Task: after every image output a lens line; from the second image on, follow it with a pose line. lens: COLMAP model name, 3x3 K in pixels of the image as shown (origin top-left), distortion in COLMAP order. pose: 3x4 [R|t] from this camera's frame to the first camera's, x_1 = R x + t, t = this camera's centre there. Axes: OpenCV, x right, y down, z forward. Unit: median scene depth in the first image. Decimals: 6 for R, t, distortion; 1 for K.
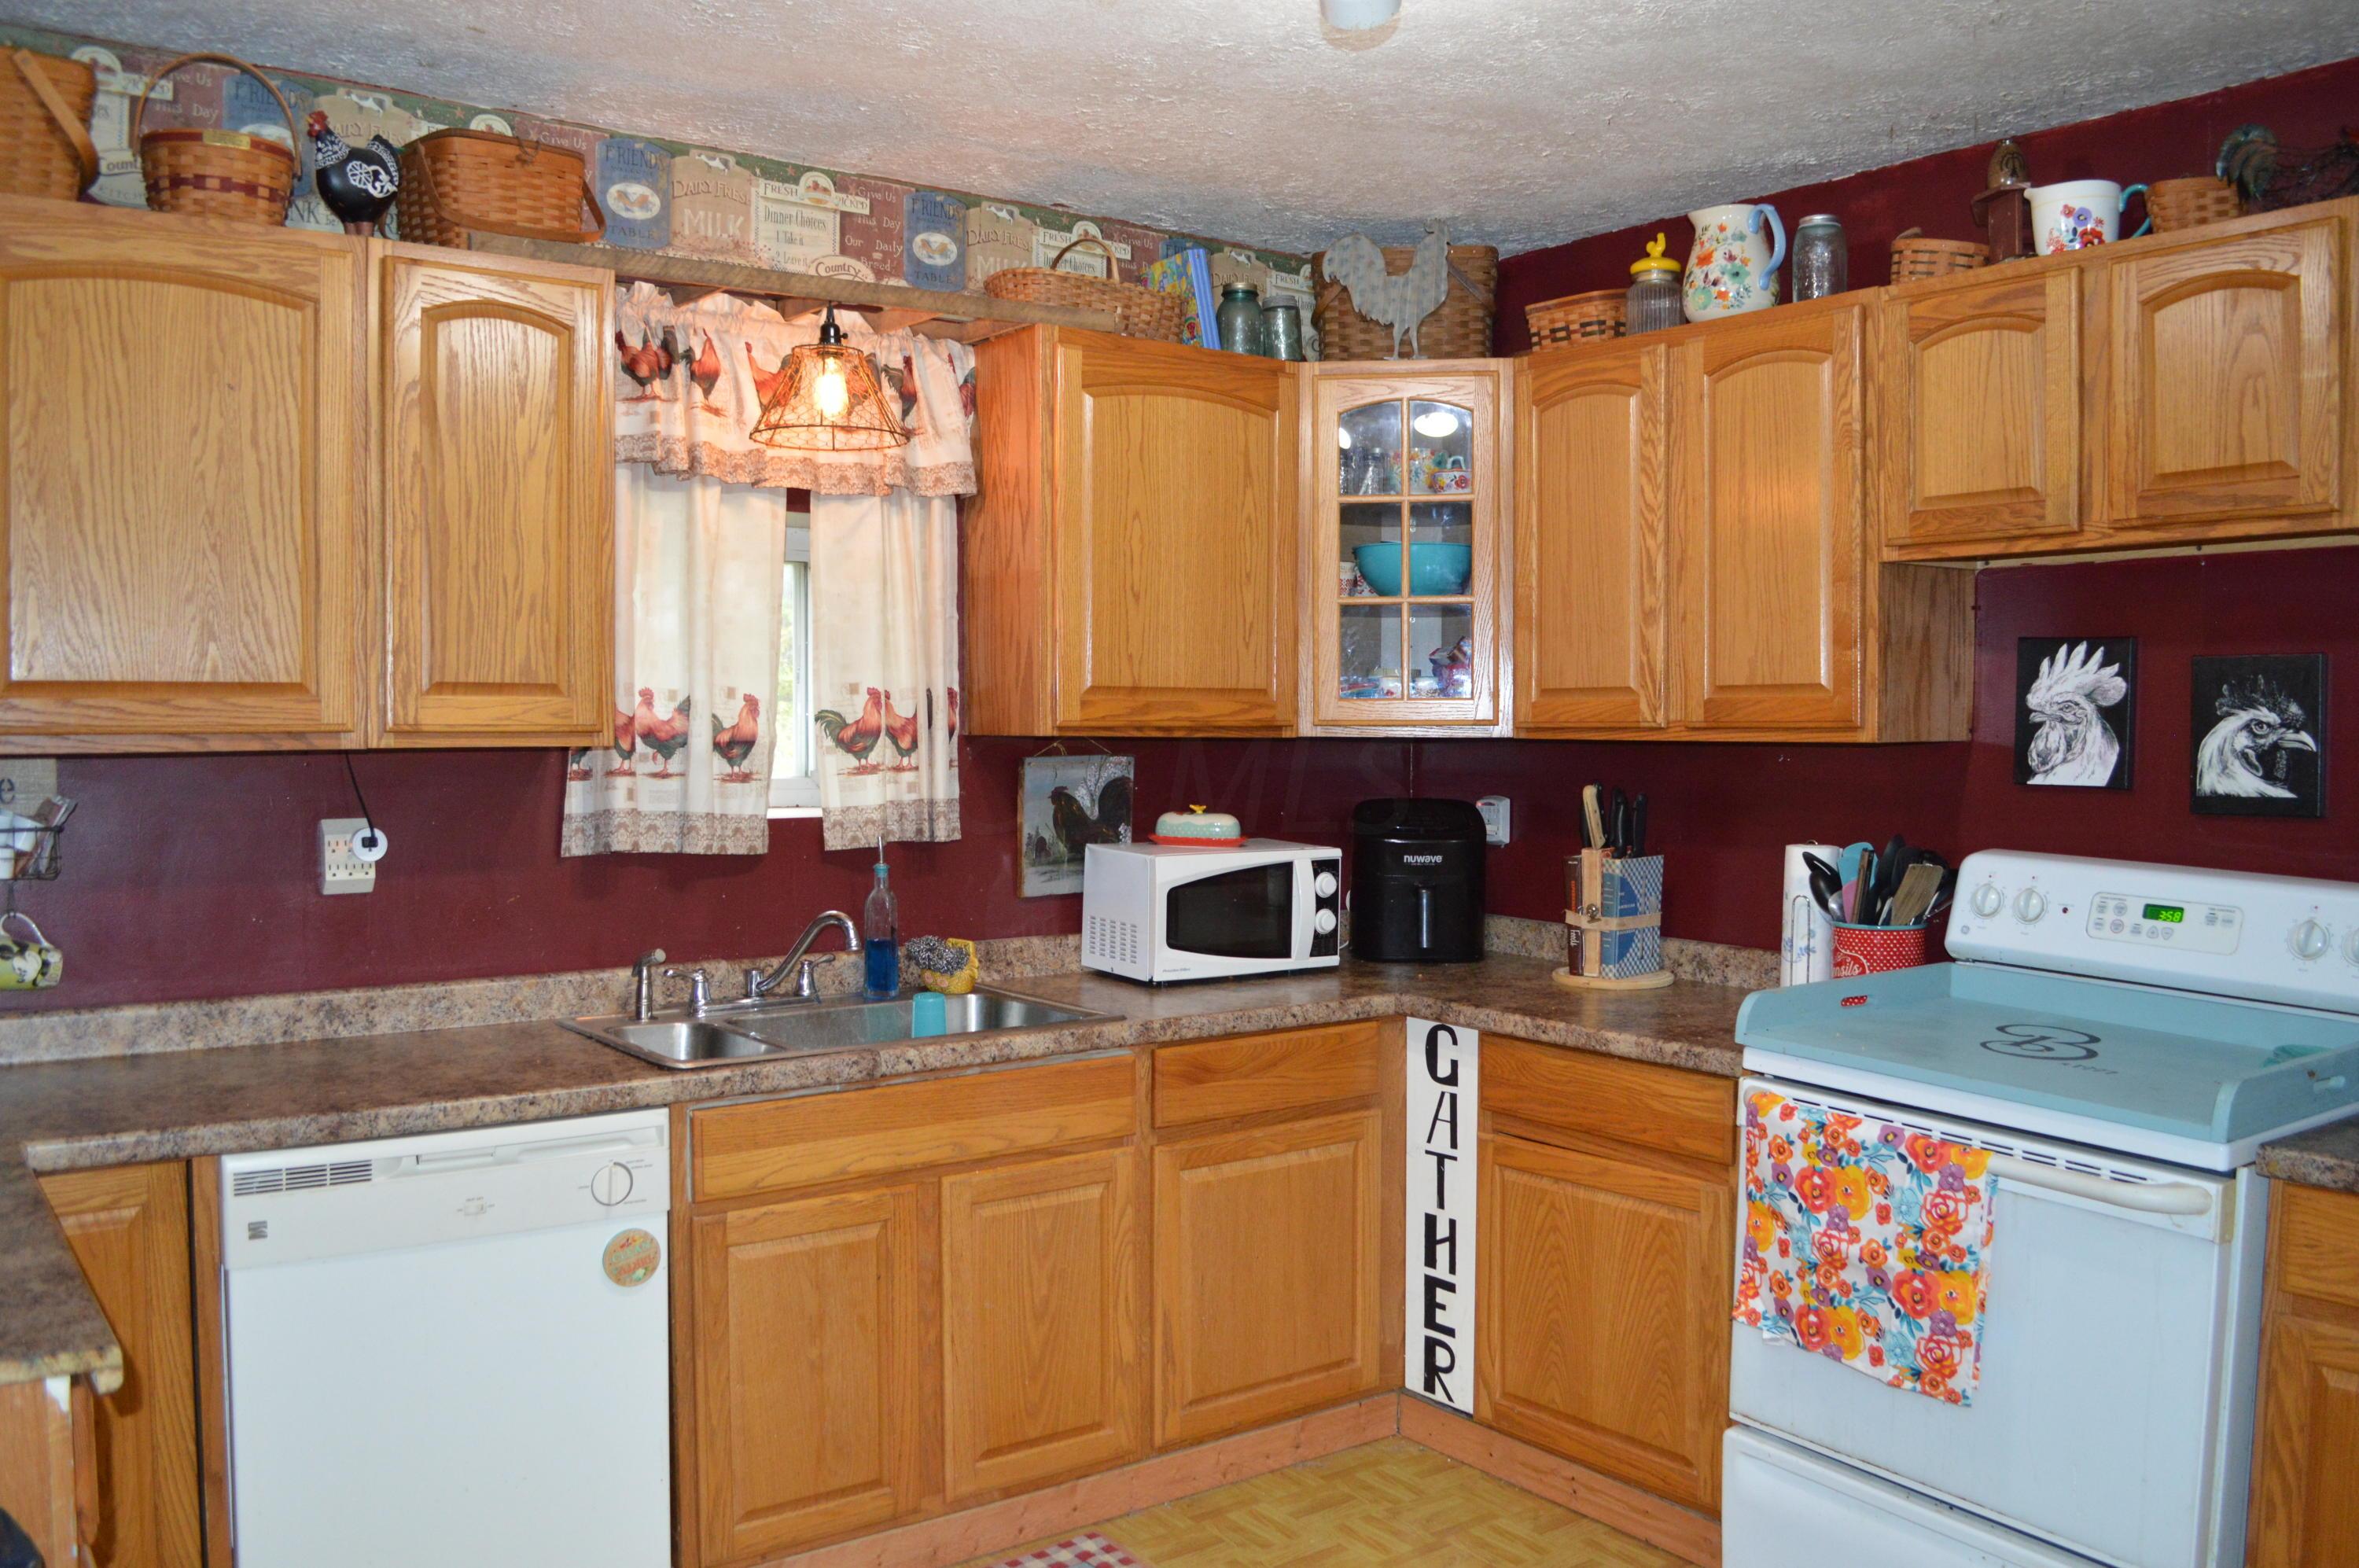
lens RADIAL K [[1882.6, 0, 1208.2], [0, 1882.6, 804.3], [0, 0, 1]] dist [-0.082801, 0.011771]
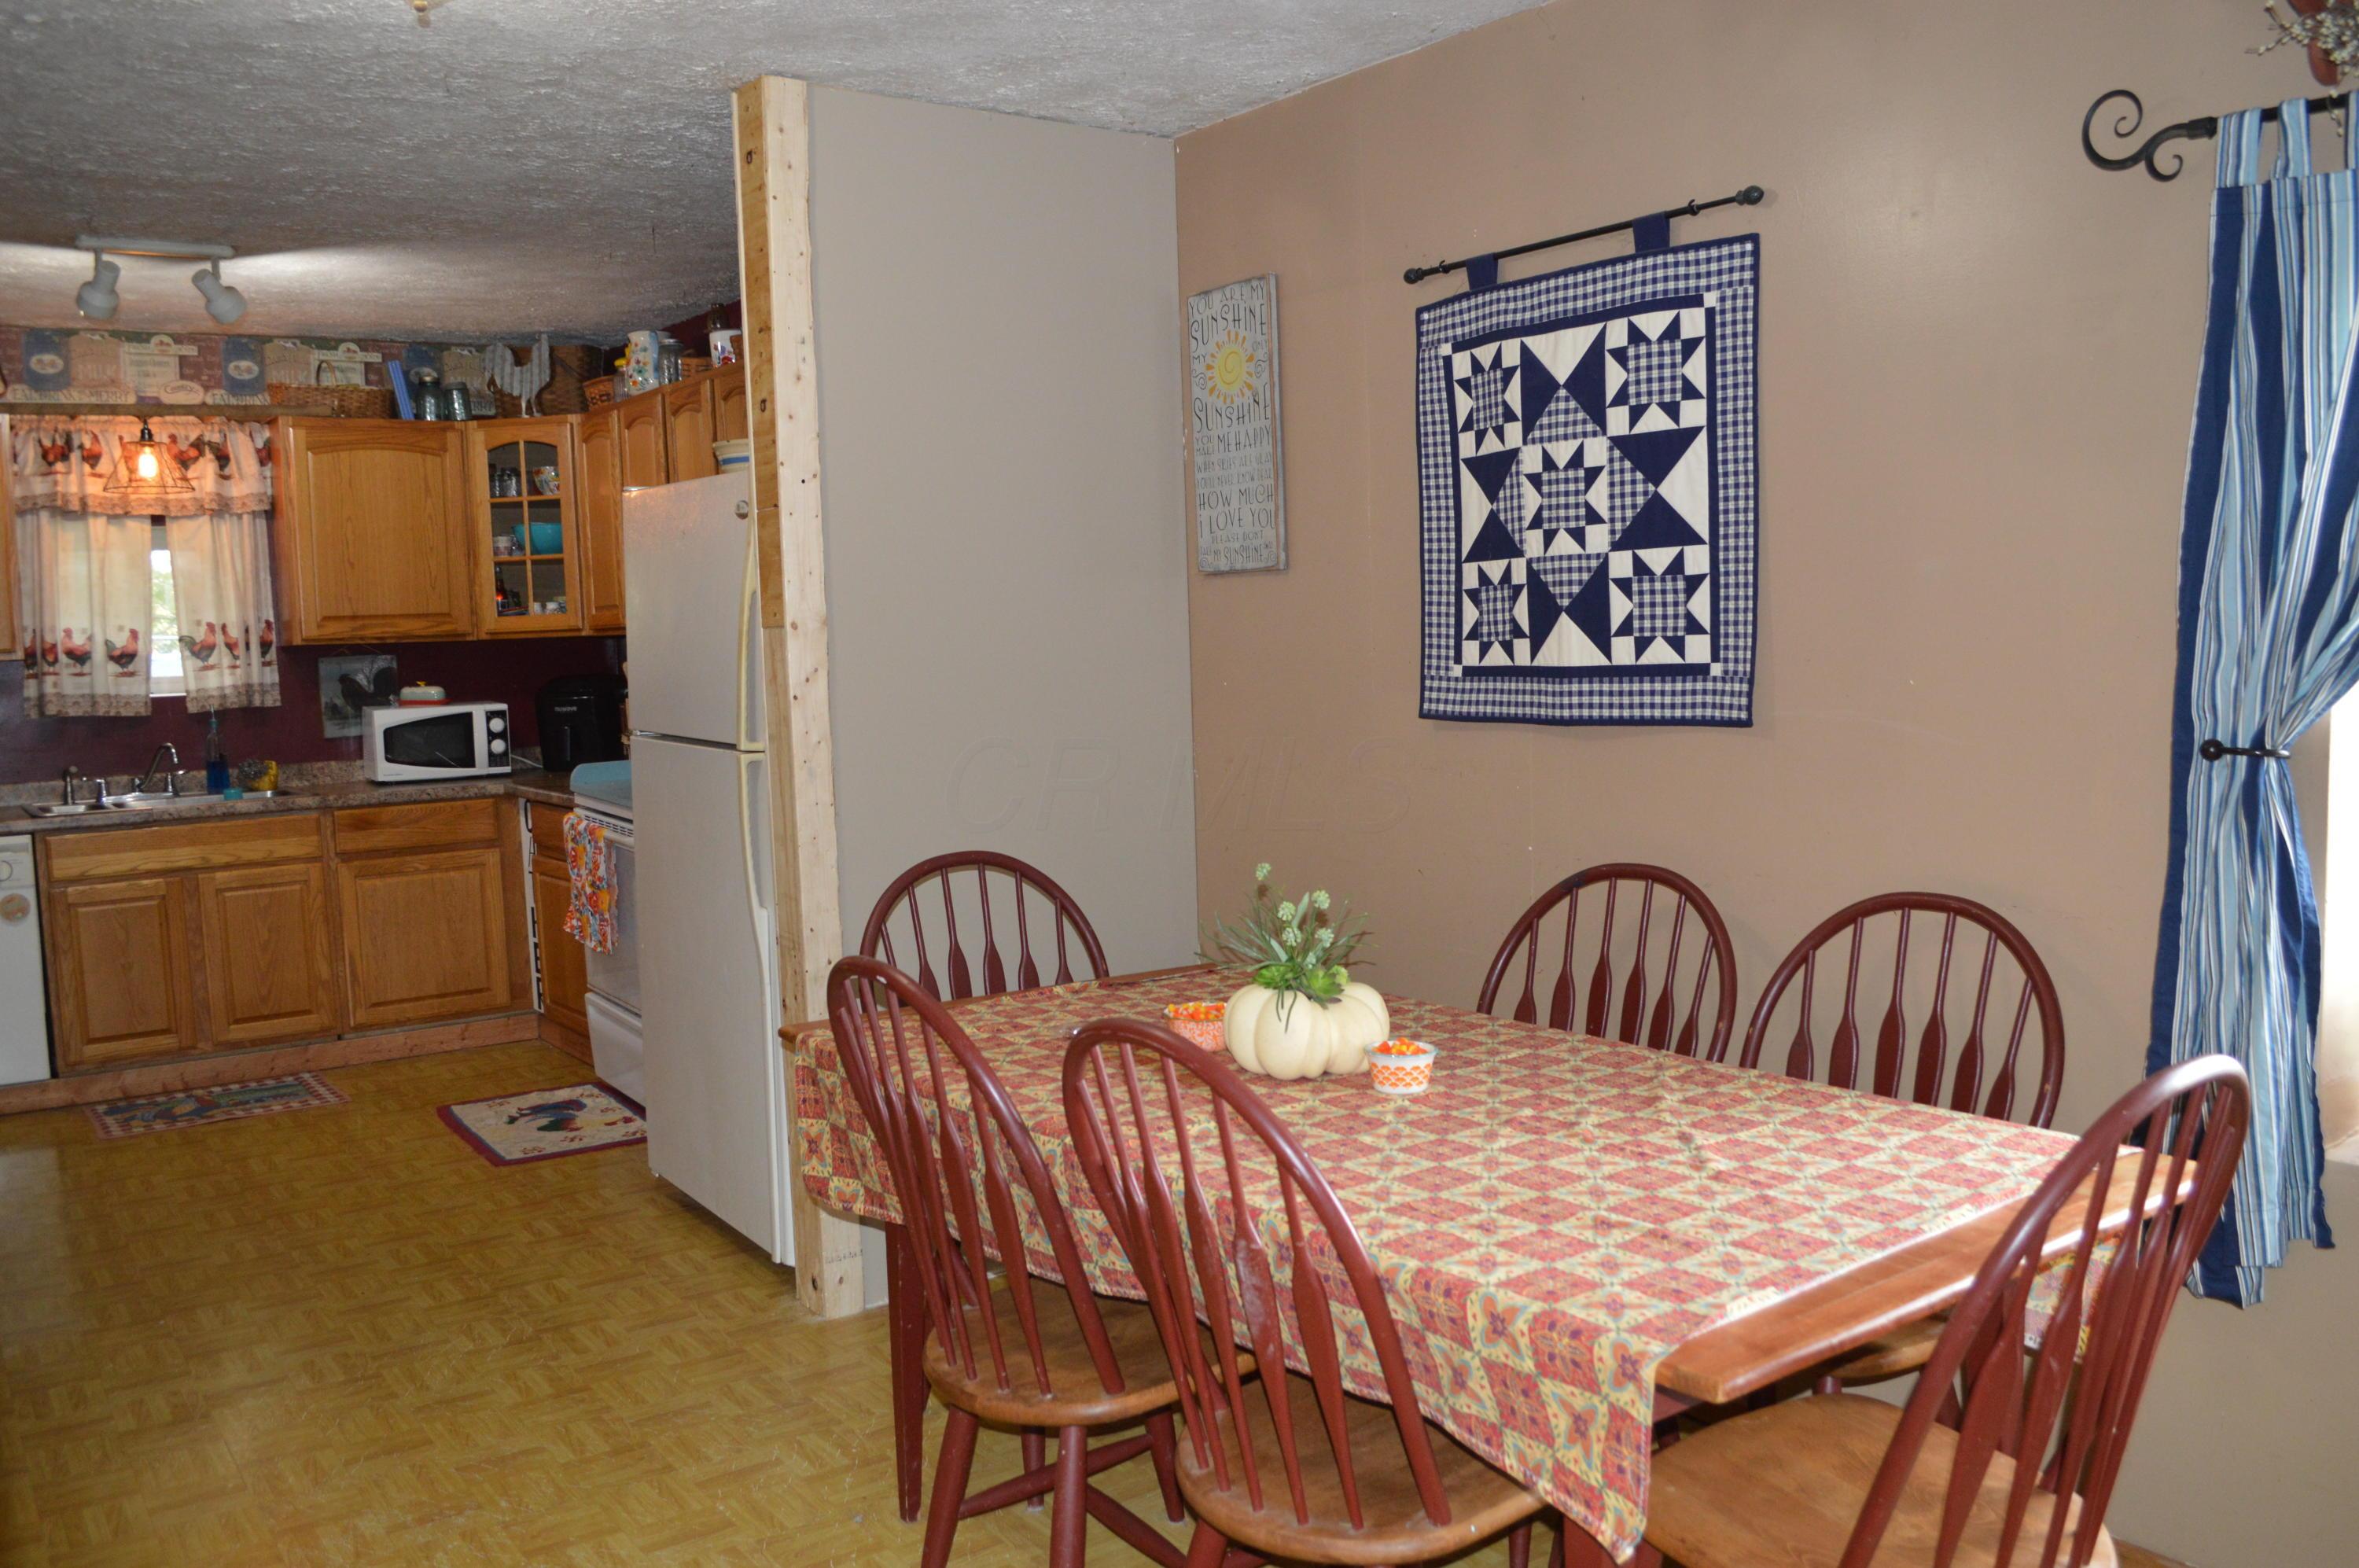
lens RADIAL K [[1882.6, 0, 1202.7], [0, 1882.6, 798.5], [0, 0, 1]] dist [-0.082801, 0.011771]
pose [[0.999431, -0.032223, -0.009992, 0.837197], [0.032676, 0.998259, 0.049101, 0.054687], [0.008392, -0.049400, 0.998744, -0.809902]]
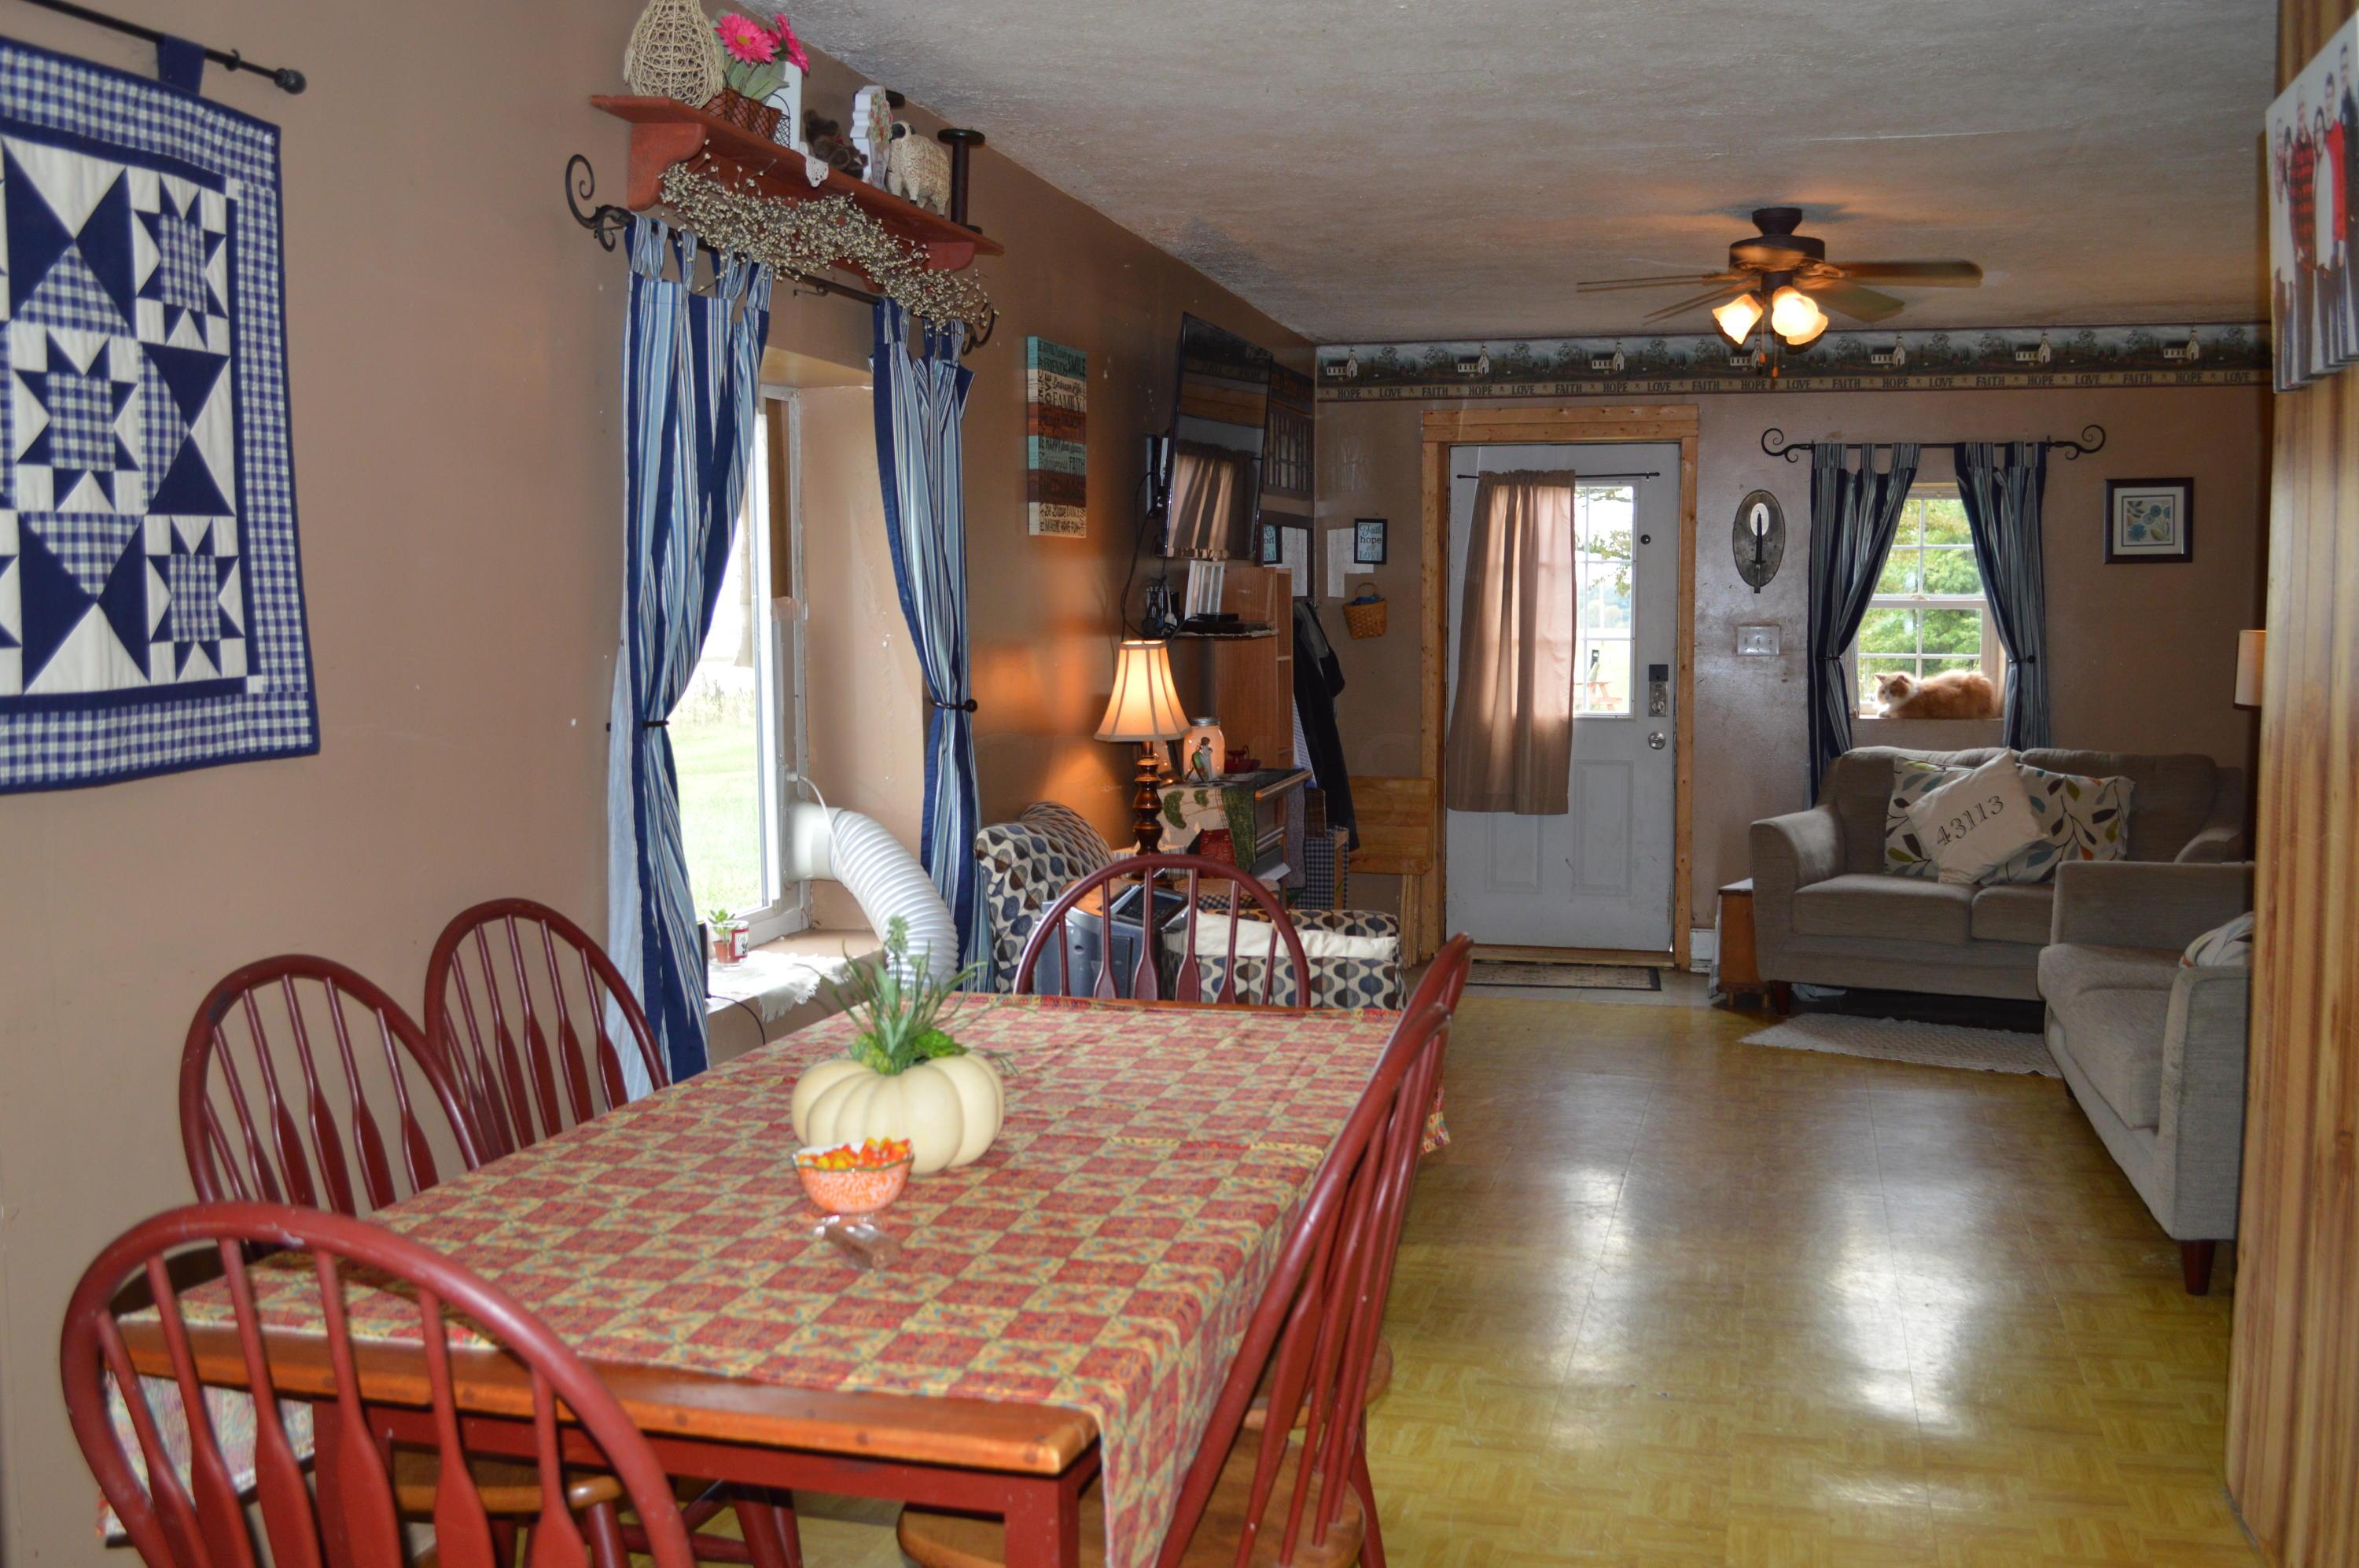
lens RADIAL K [[2182.3, 0, 1204.5], [0, 2182.3, 795.2], [0, 0, 1]] dist [-0.066249, 0.000000]
pose [[-0.611121, -0.076068, 0.787873, 0.239748], [0.031768, 0.992212, 0.120438, 0.000706], [-0.790899, 0.098631, -0.603945, 0.320206]]
